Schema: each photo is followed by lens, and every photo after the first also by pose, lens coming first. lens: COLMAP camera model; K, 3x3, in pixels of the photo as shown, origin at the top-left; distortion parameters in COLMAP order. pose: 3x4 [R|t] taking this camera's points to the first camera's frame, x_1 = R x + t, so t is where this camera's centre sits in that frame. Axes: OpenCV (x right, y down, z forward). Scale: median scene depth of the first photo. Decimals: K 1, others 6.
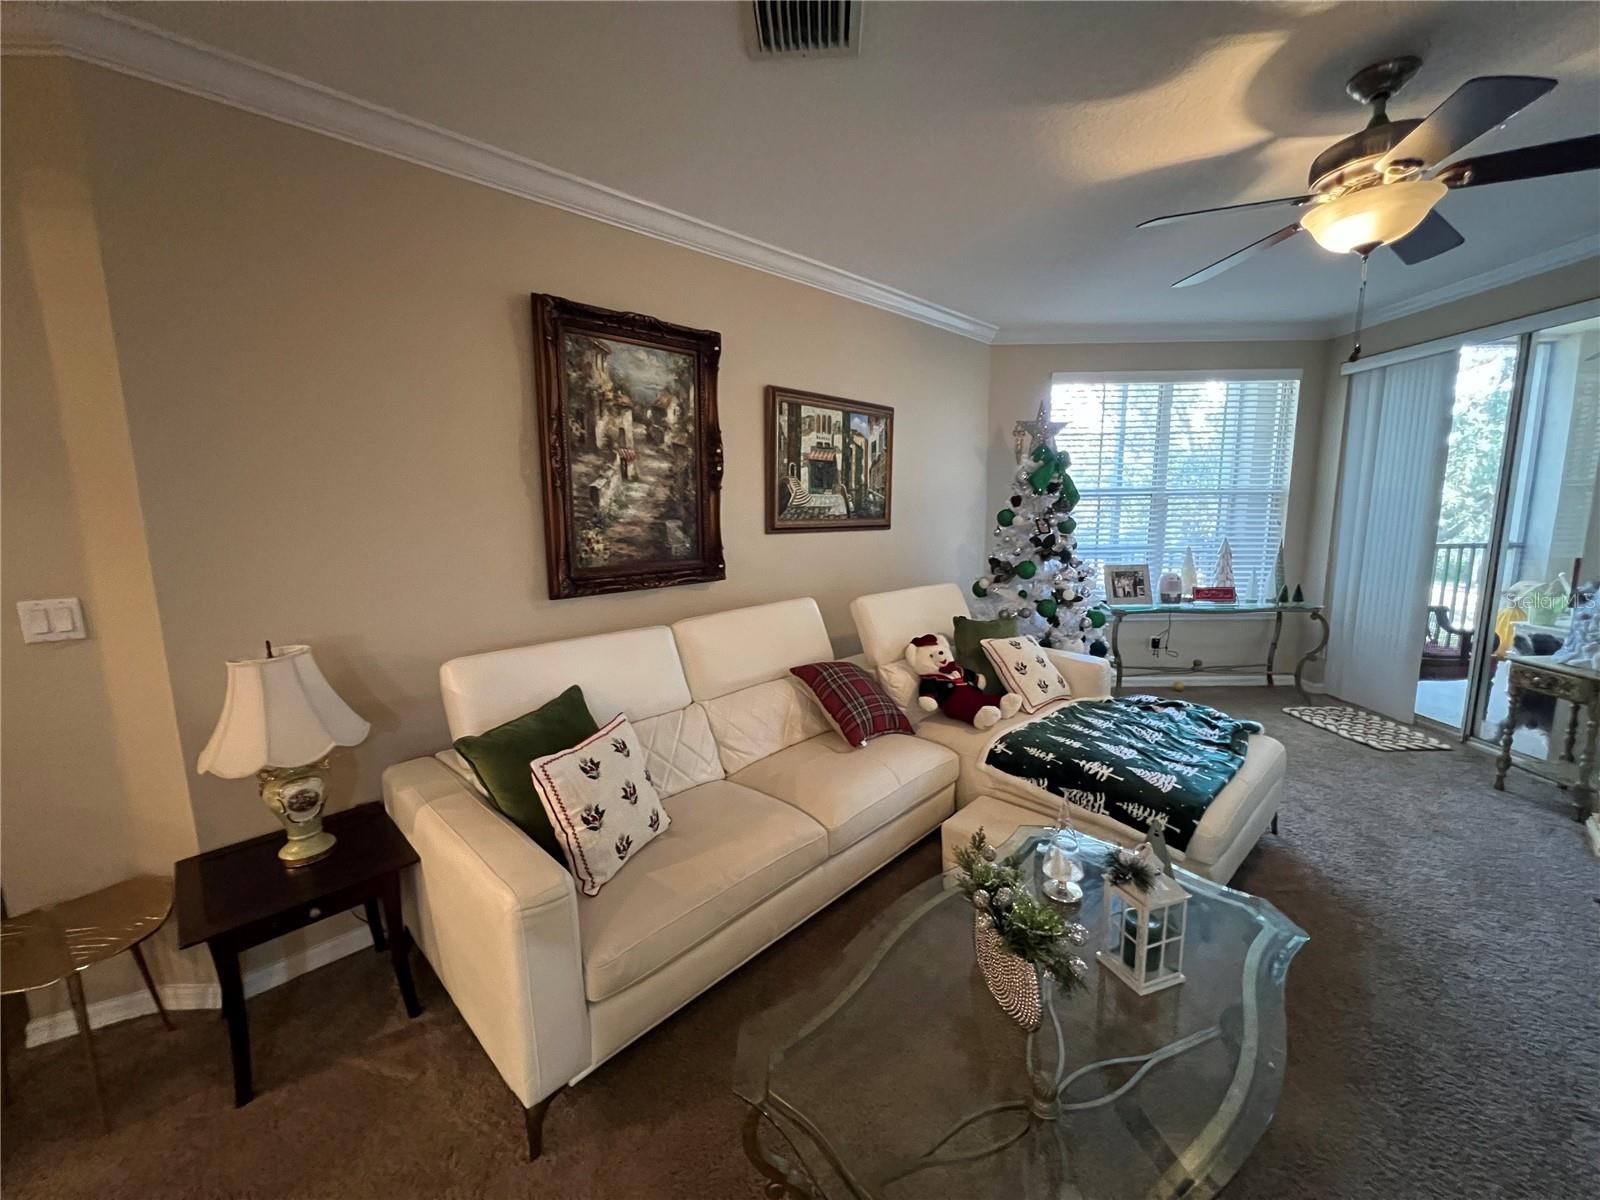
lens RADIAL K [[636.2, 0, 796.4], [0, 636.2, 598.0], [0, 0, 1]] dist [0.000267, 0.000196]
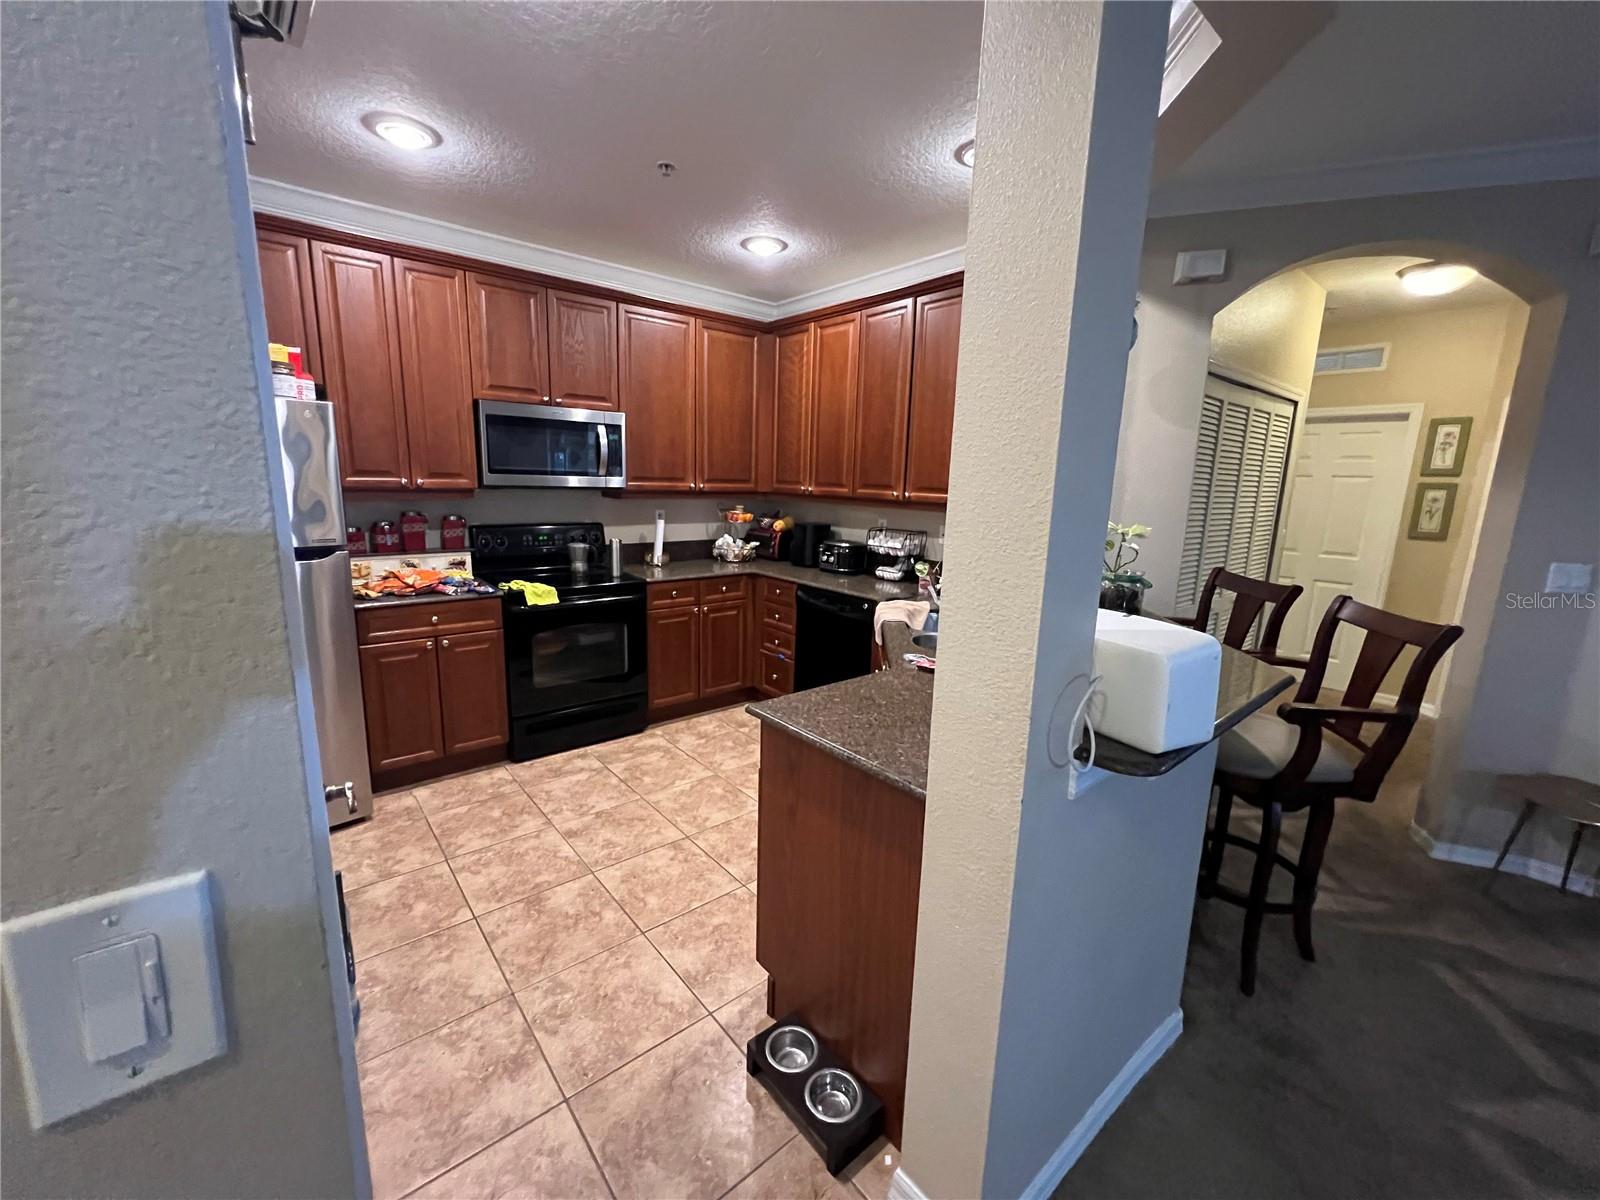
lens RADIAL K [[636.2, 0, 791.9], [0, 636.2, 596.9], [0, 0, 1]] dist [0.000267, 0.000196]
pose [[0.644802, 0.174797, -0.744094, -0.684369], [-0.153600, 0.983273, 0.097880, 0.112352], [0.748757, 0.051179, 0.660866, -0.665638]]
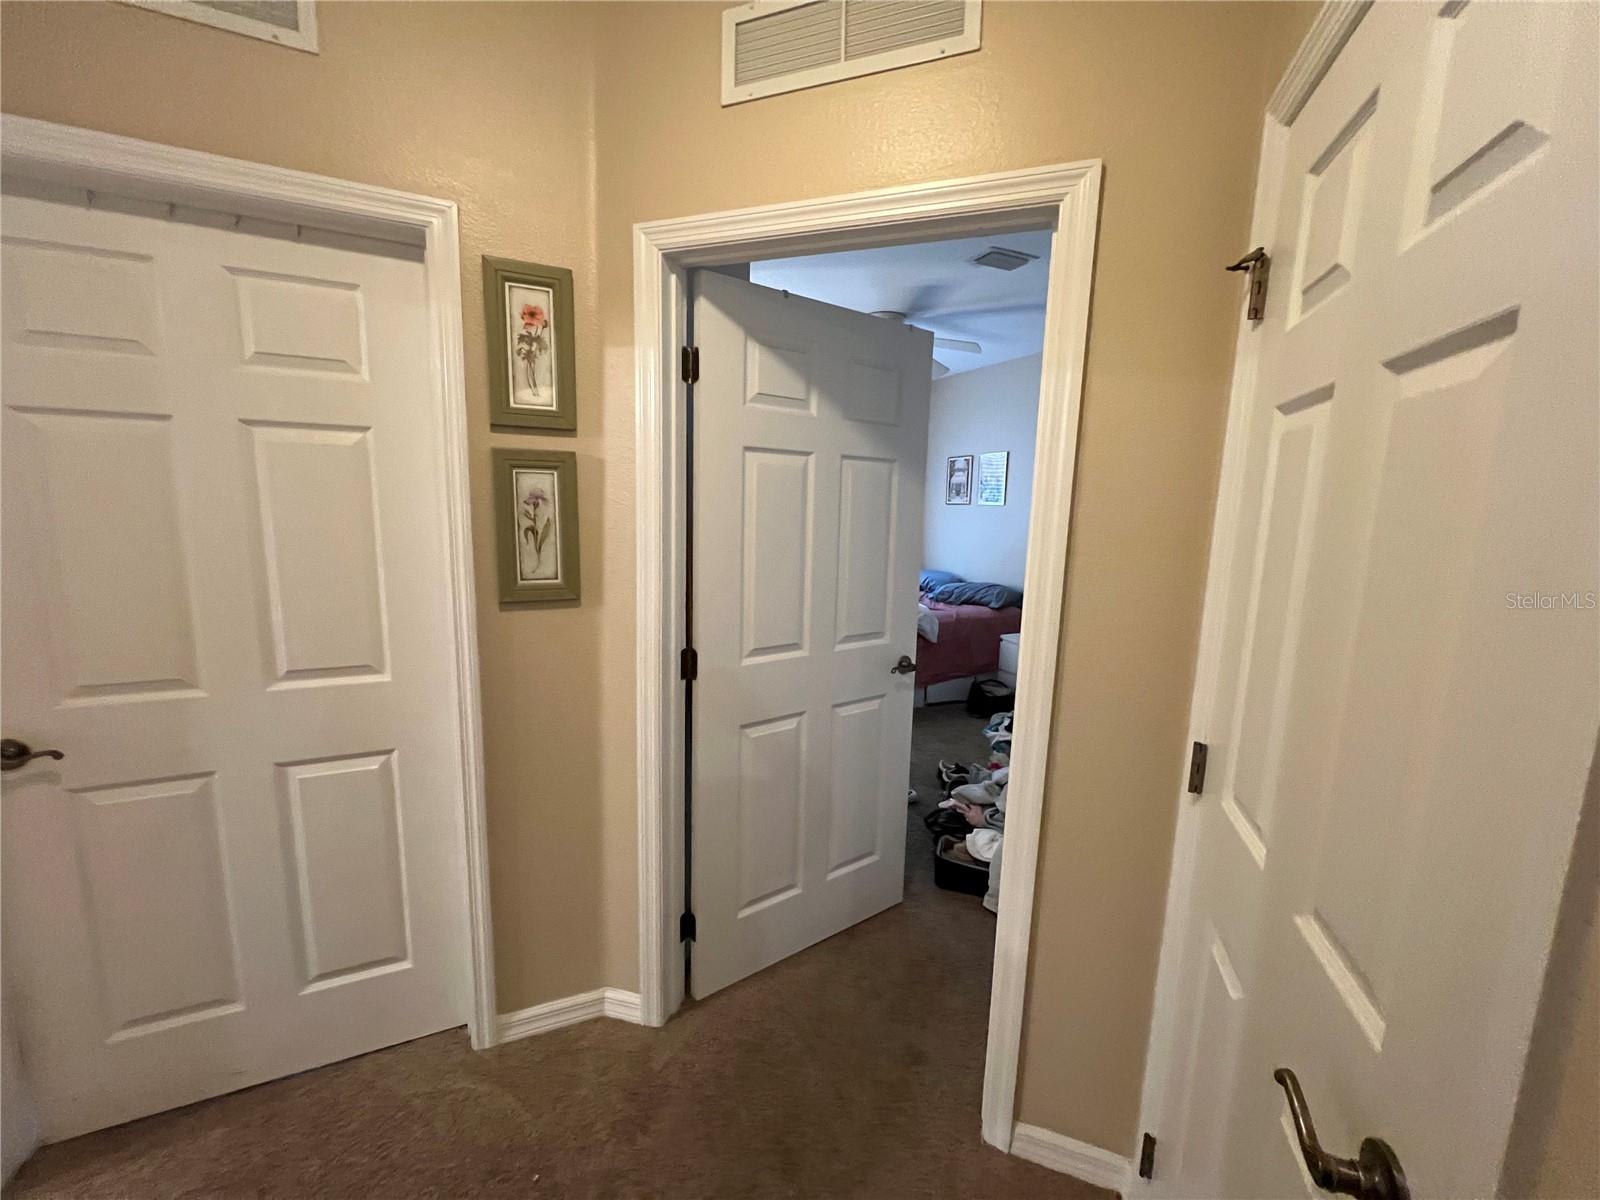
lens RADIAL K [[636.2, 0, 794.5], [0, 636.2, 610.1], [0, 0, 1]] dist [0.000267, 0.000196]
pose [[0.899521, -0.025581, 0.436128, -0.890634], [0.023091, 0.999673, 0.011012, -0.088640], [-0.436267, 0.000165, 0.899817, 0.758064]]
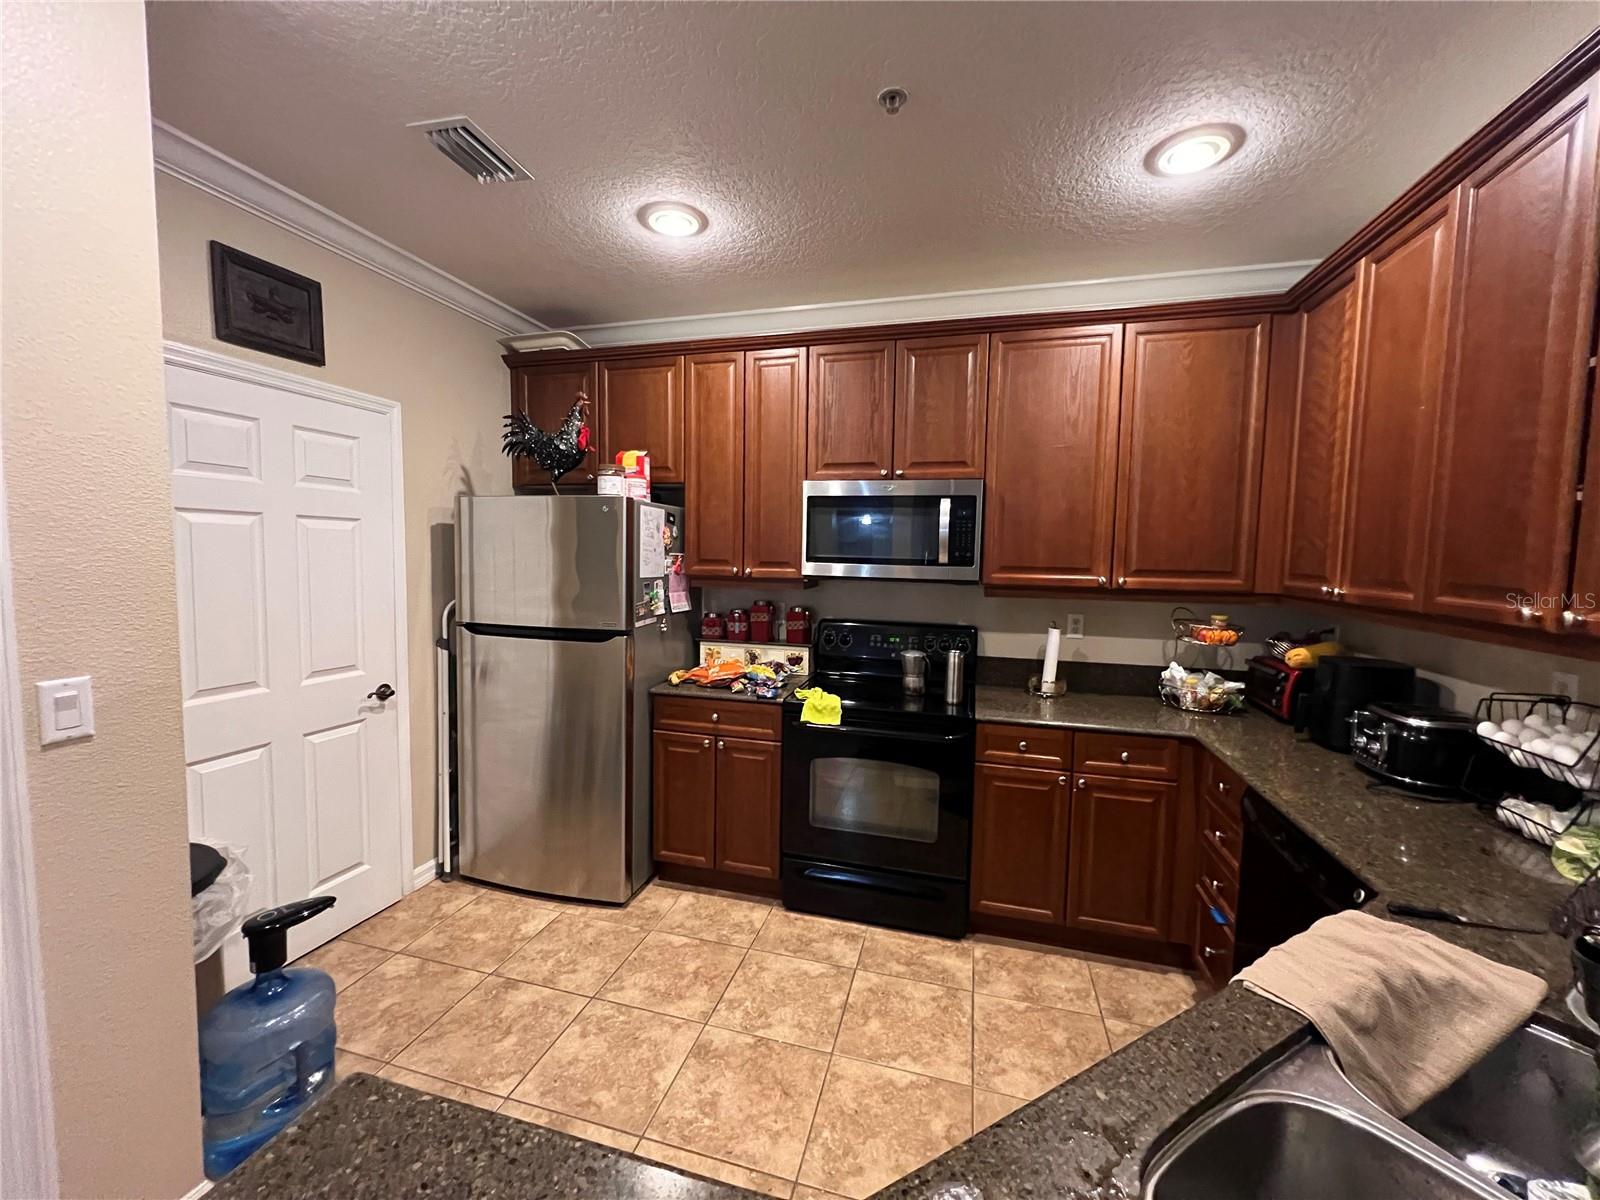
lens RADIAL K [[636.2, 0, 797.2], [0, 636.2, 598.4], [0, 0, 1]] dist [0.000267, 0.000196]
pose [[-0.257982, 0.080783, -0.962767, -0.928029], [-0.160711, 0.979027, 0.125212, 0.029708], [0.952689, 0.187030, -0.239589, -0.137148]]
